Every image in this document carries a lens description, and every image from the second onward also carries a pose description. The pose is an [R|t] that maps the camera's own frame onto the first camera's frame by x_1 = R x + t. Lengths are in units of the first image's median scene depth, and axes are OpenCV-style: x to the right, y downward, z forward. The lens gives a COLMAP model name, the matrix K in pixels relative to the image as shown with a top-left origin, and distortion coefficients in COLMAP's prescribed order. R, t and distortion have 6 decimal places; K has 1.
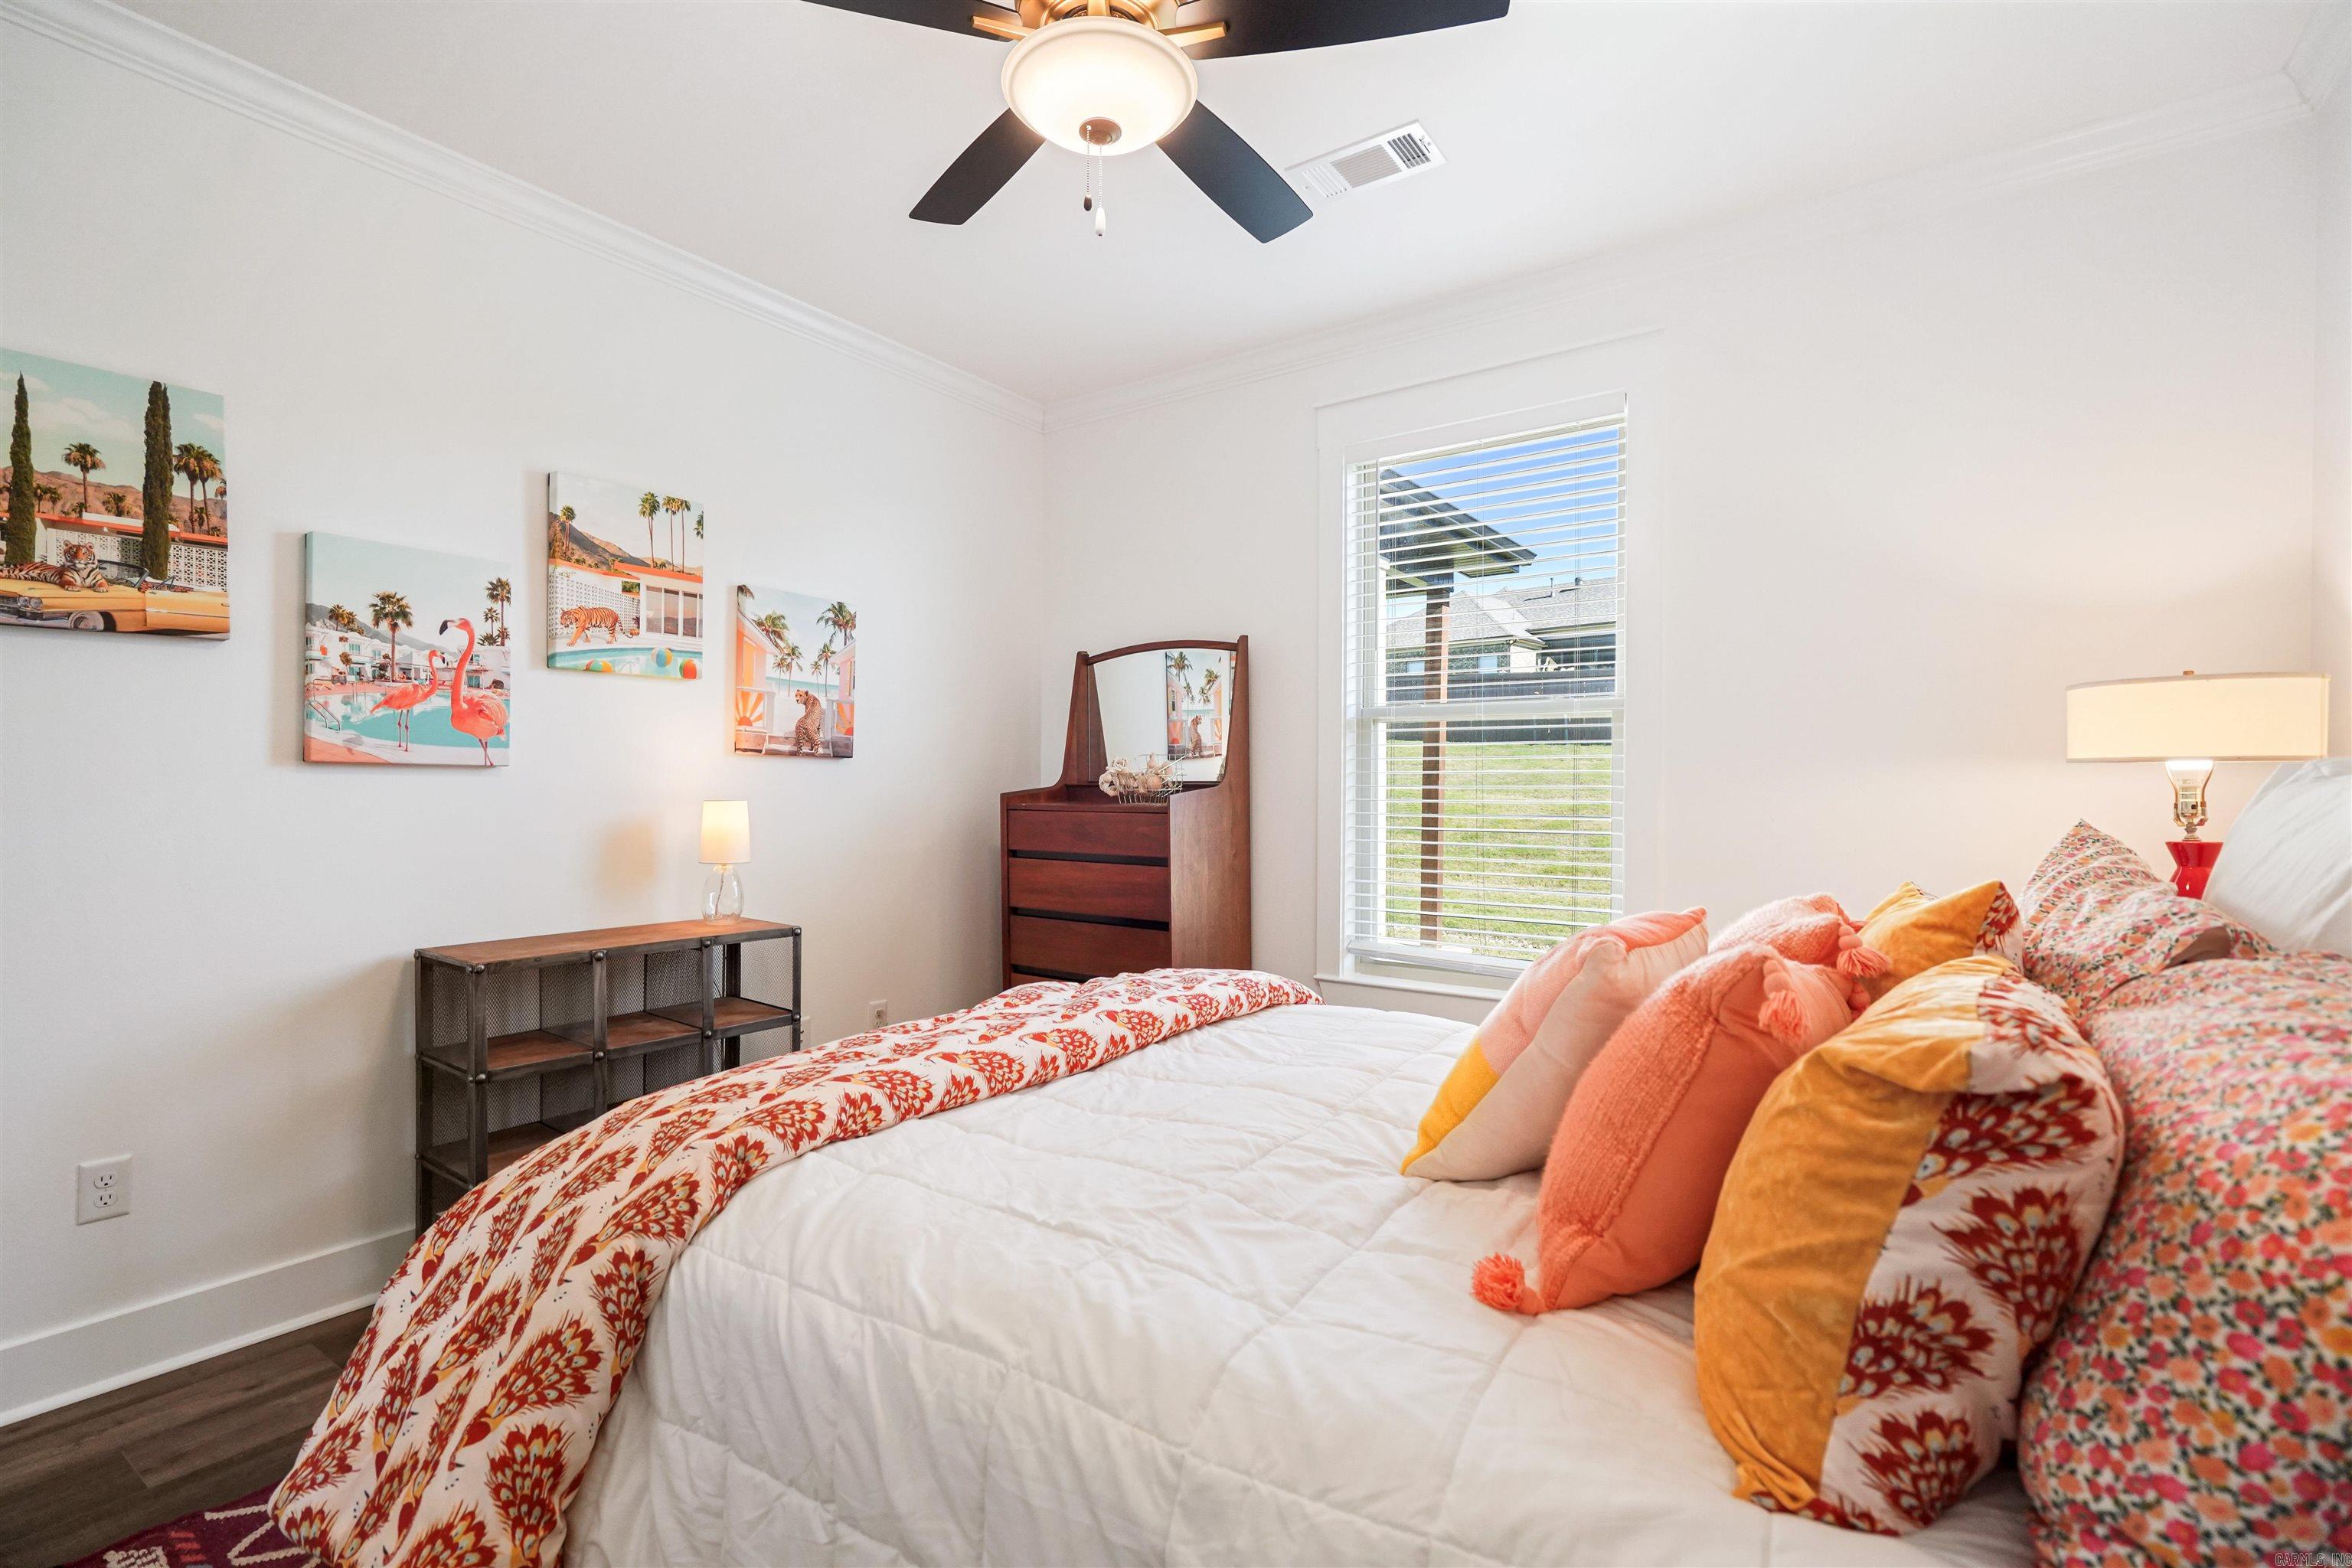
lens RADIAL K [[1078.2, 0, 1167.4], [0, 1078.2, 796.1], [0, 0, 1]] dist [-0.002906, 0.000309]
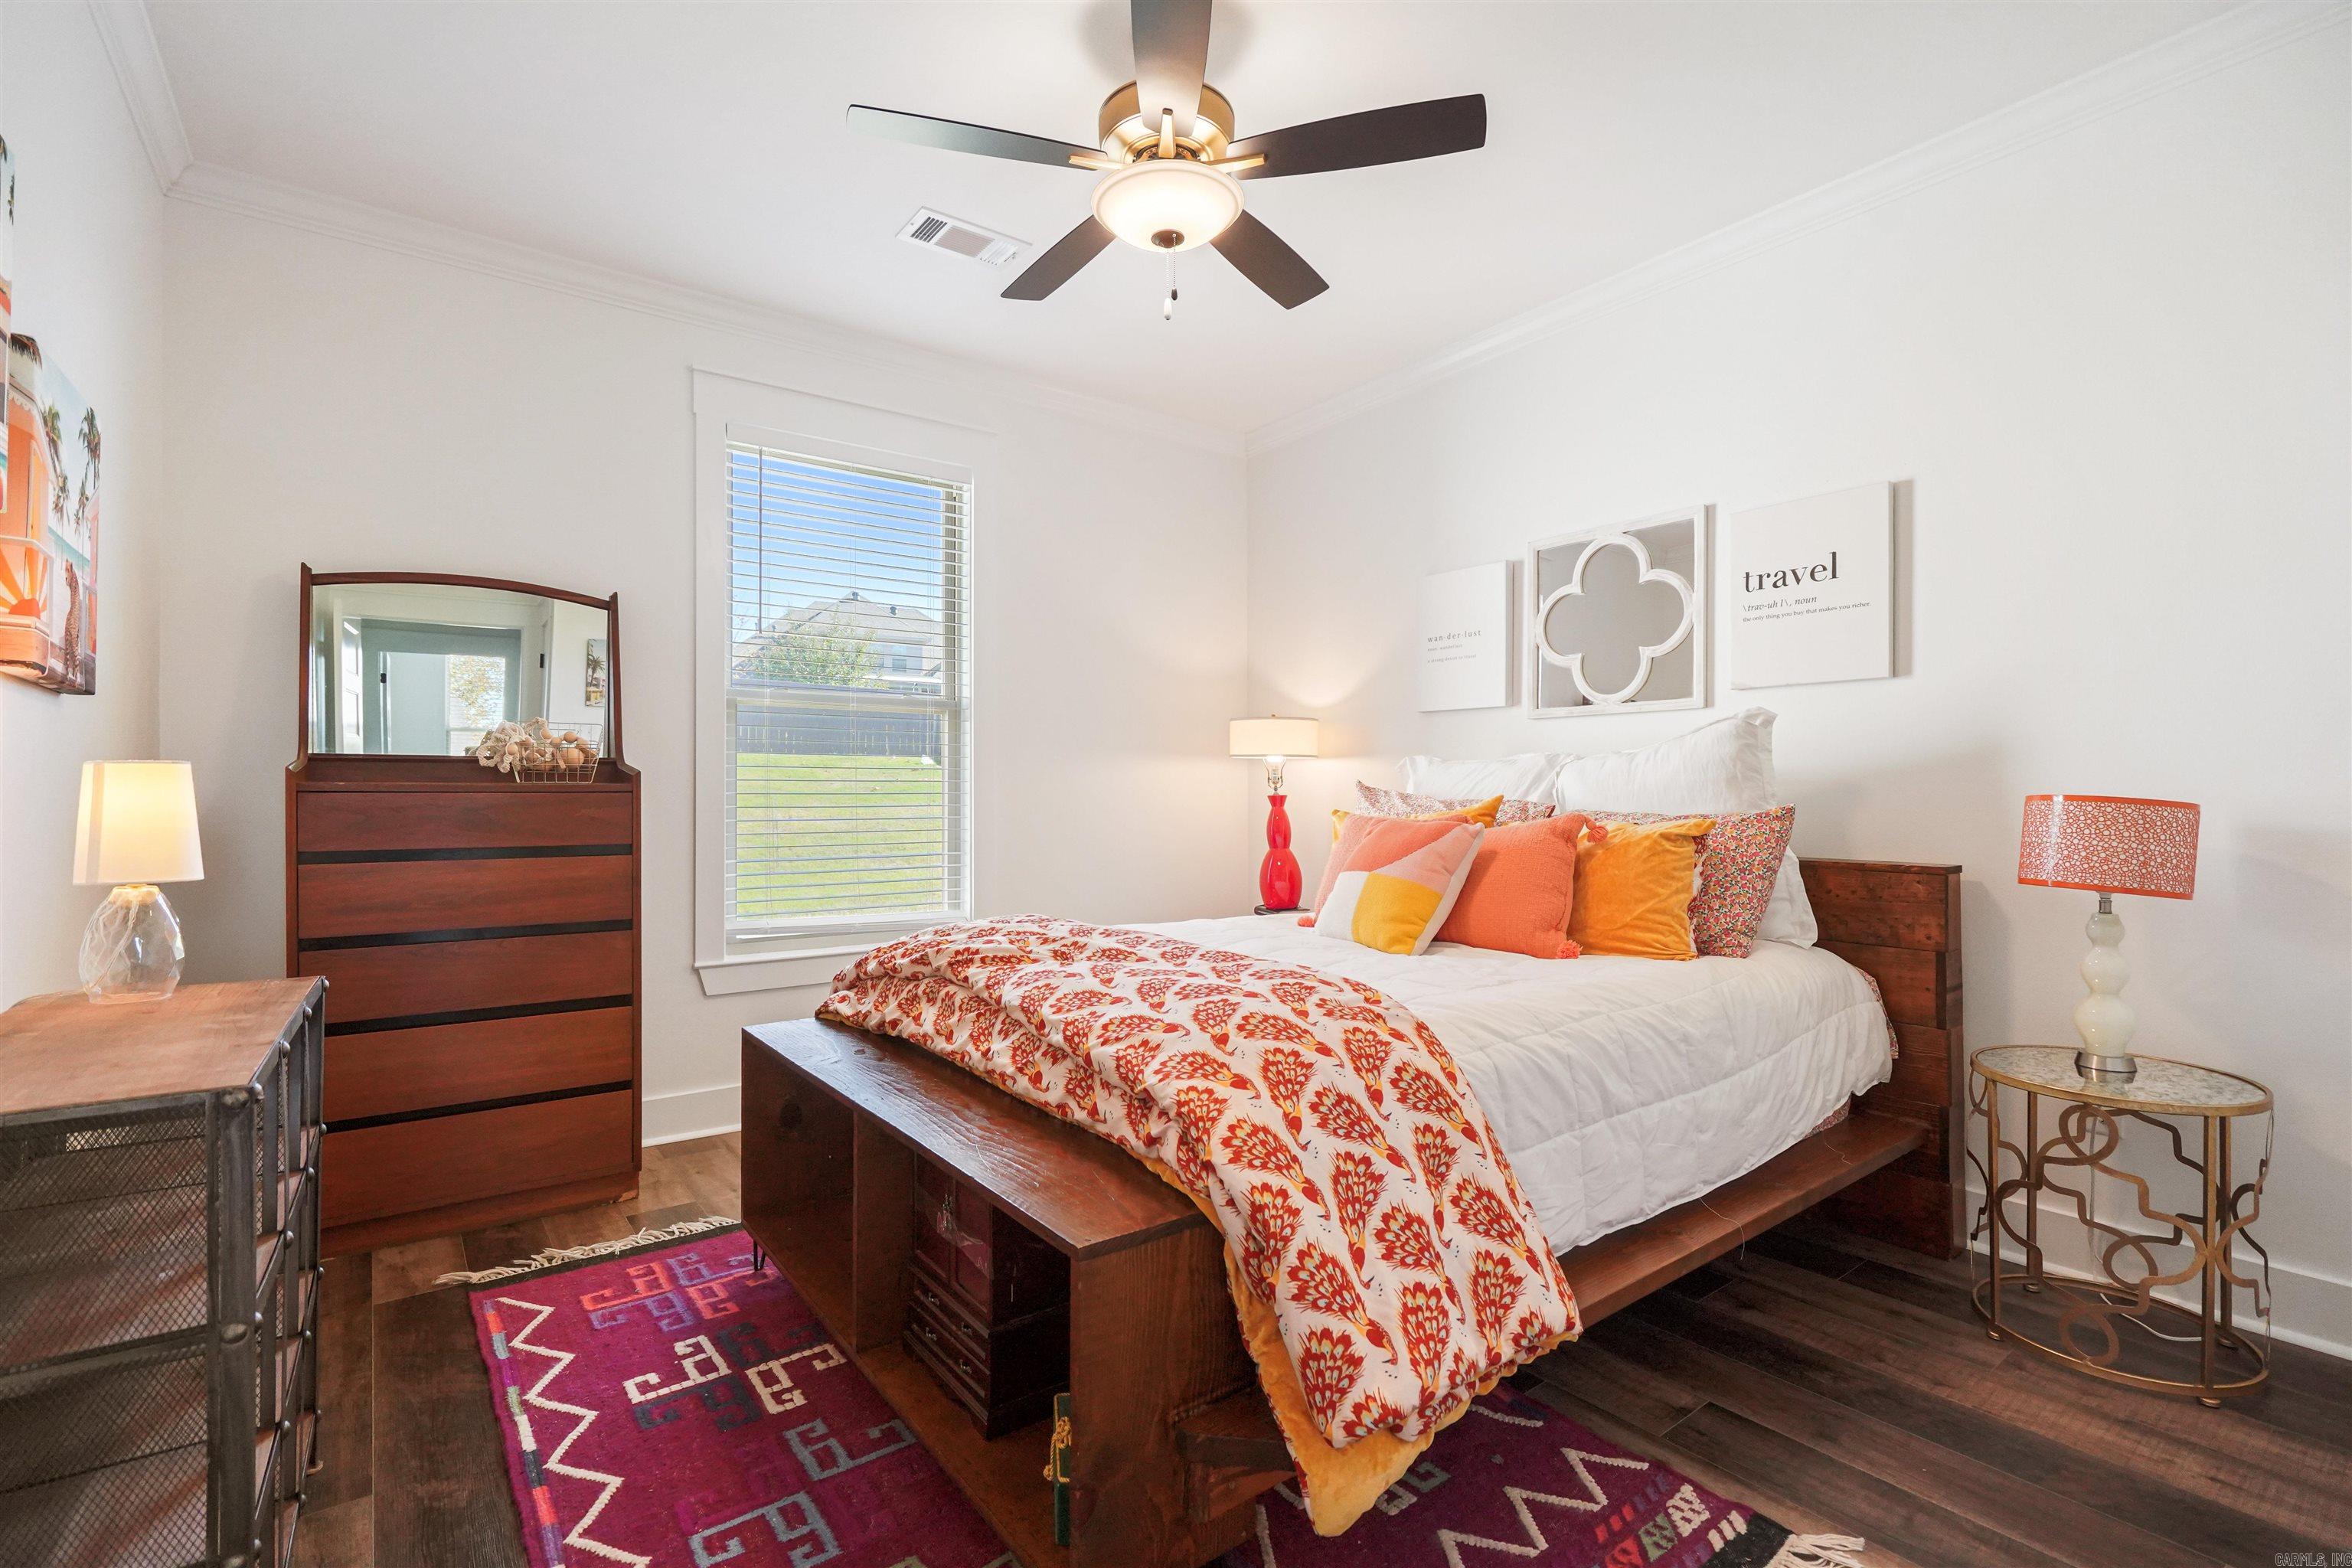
lens RADIAL K [[1099.9, 0, 1185.0], [0, 1099.9, 802.7], [0, 0, 1]] dist [0.045441, 0.000122]
pose [[0.322778, -0.008059, 0.946441, -1.139191], [0.014428, 0.999889, 0.003594, 0.044910], [-0.946365, 0.012495, 0.322858, 0.481159]]
